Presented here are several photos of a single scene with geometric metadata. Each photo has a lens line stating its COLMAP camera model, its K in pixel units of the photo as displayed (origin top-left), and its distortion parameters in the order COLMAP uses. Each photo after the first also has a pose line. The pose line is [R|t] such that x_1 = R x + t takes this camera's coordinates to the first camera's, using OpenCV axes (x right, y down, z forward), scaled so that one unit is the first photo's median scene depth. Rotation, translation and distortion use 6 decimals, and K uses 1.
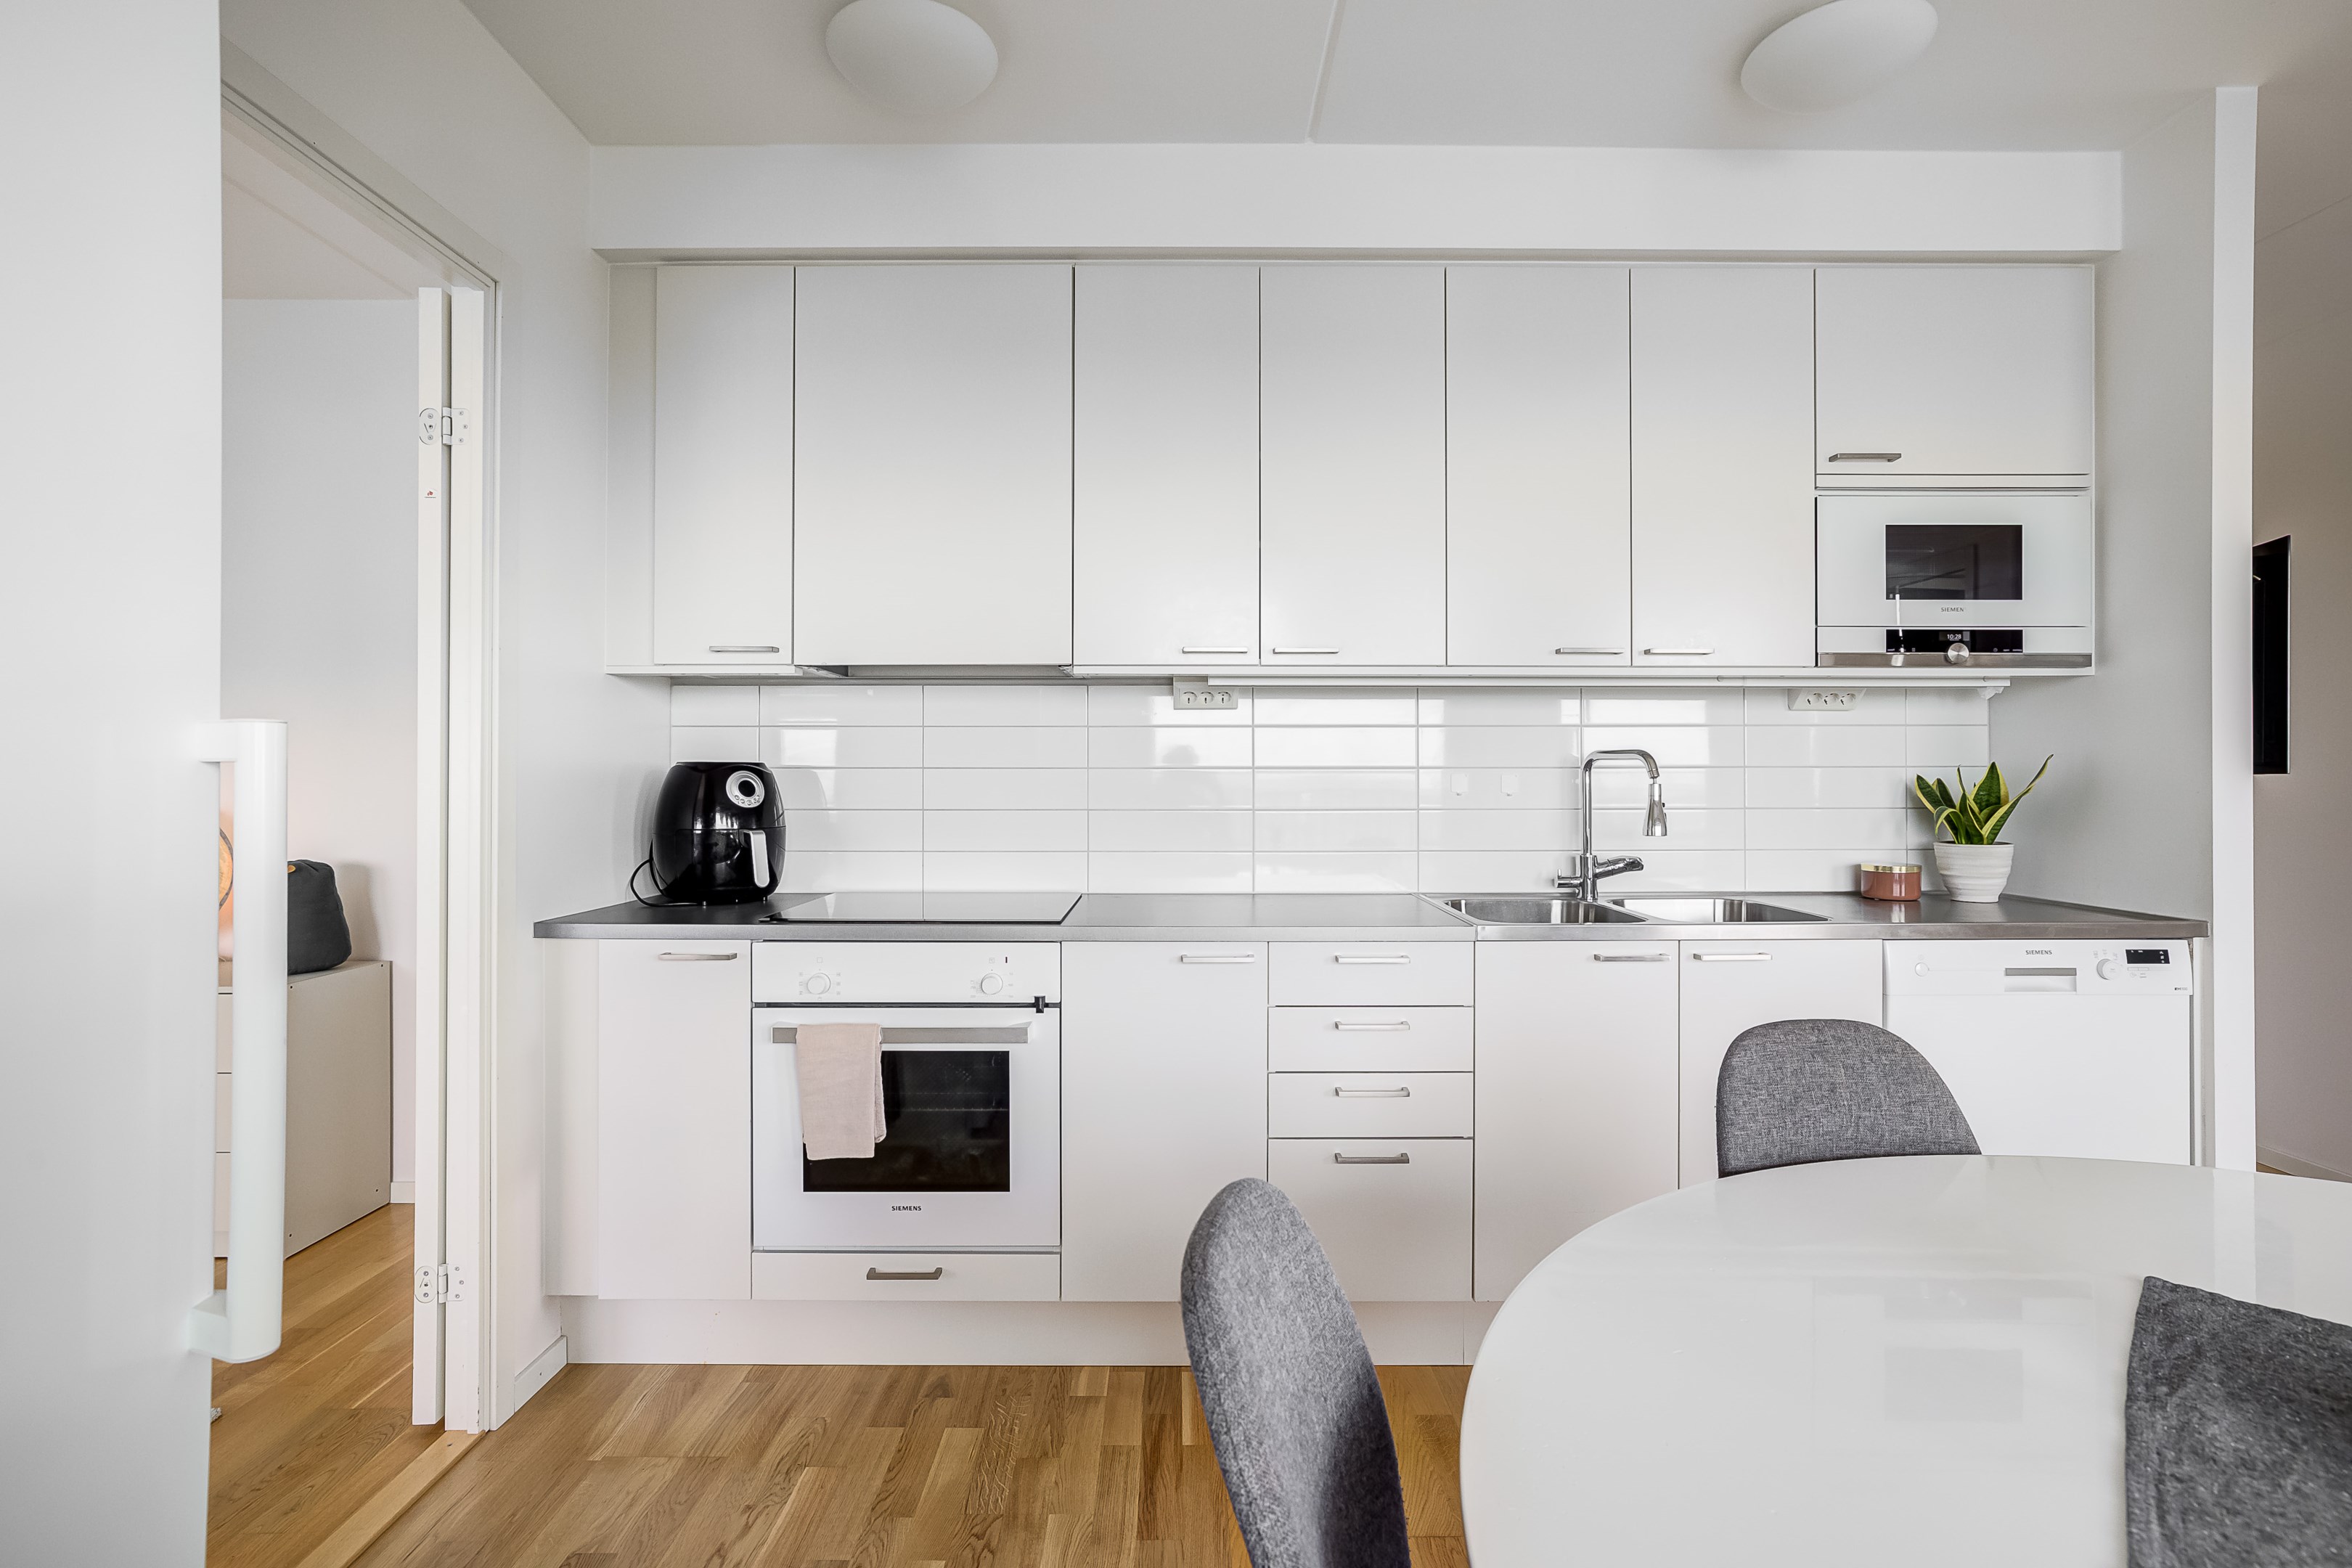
lens RADIAL K [[1130.4, 0, 1170.6], [0, 1130.4, 773.4], [0, 0, 1]] dist [-0.008967, 0.003195]
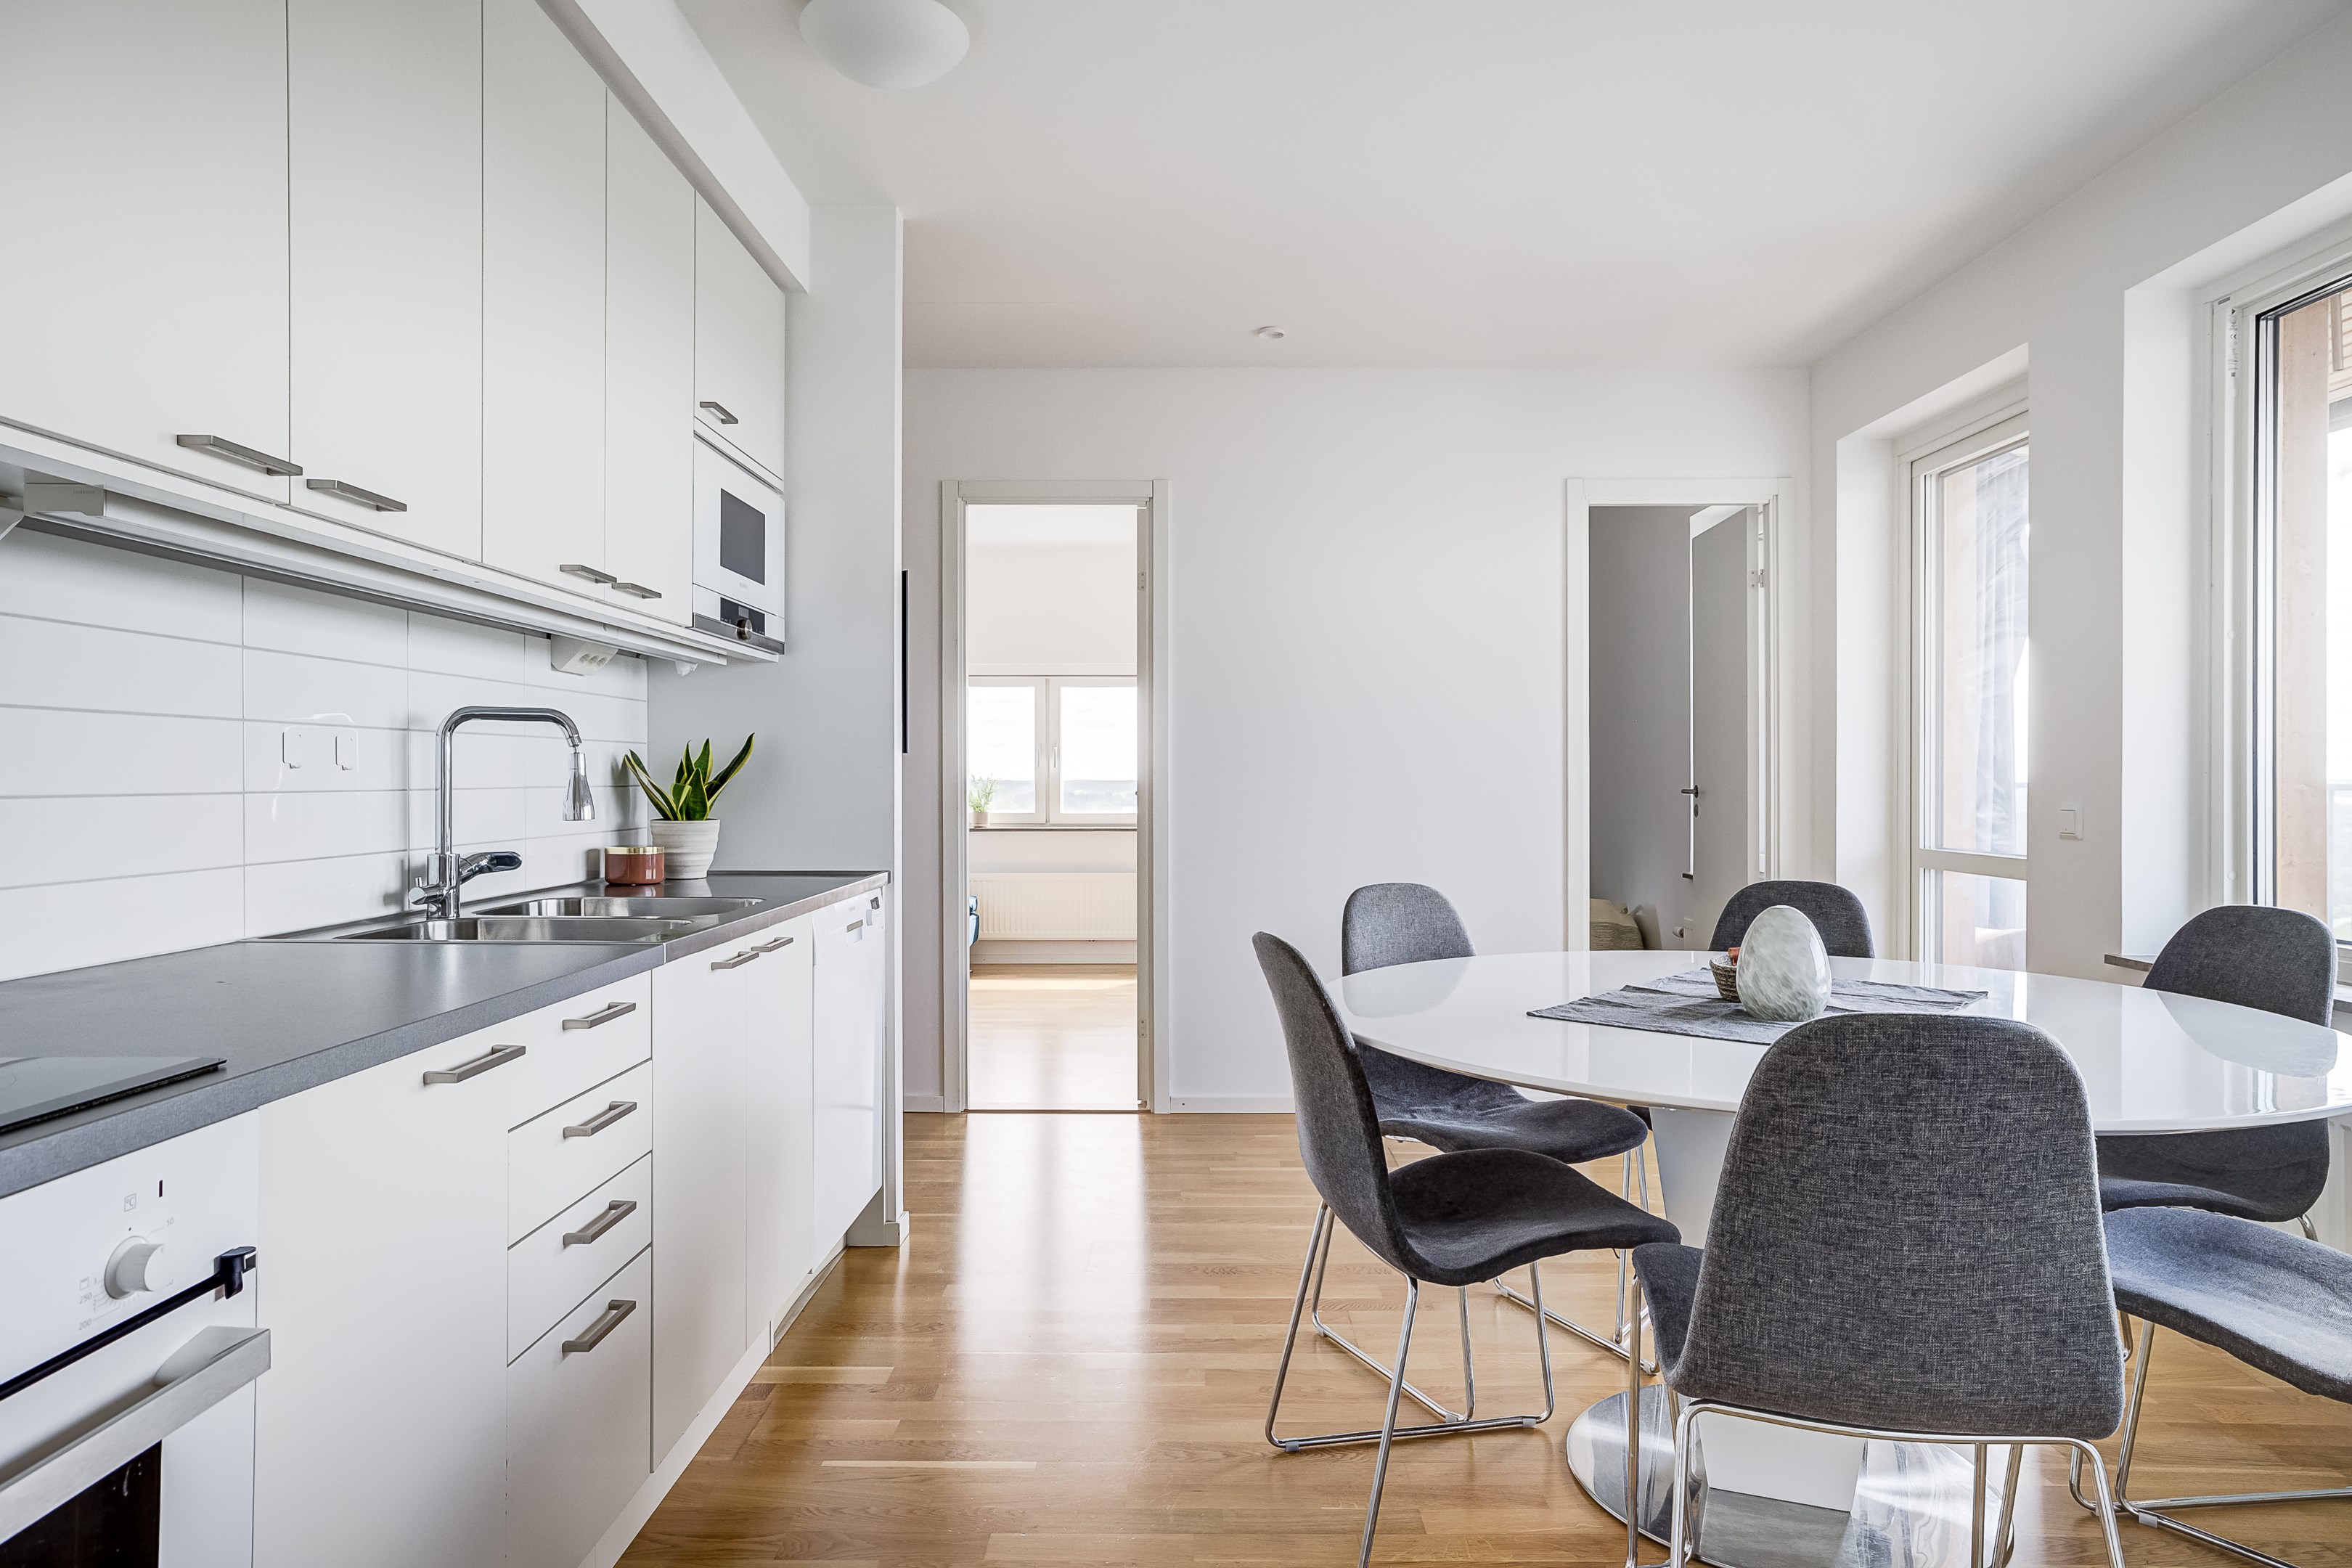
lens RADIAL K [[1375.5, 0, 1169.6], [0, 1375.5, 782.7], [0, 0, 1]] dist [-0.017175, 0.001312]
pose [[0.017626, -0.000146, 0.999845, -0.524315], [-0.011905, 0.999929, 0.000356, 0.025640], [-0.999774, -0.011909, 0.017623, 0.595024]]
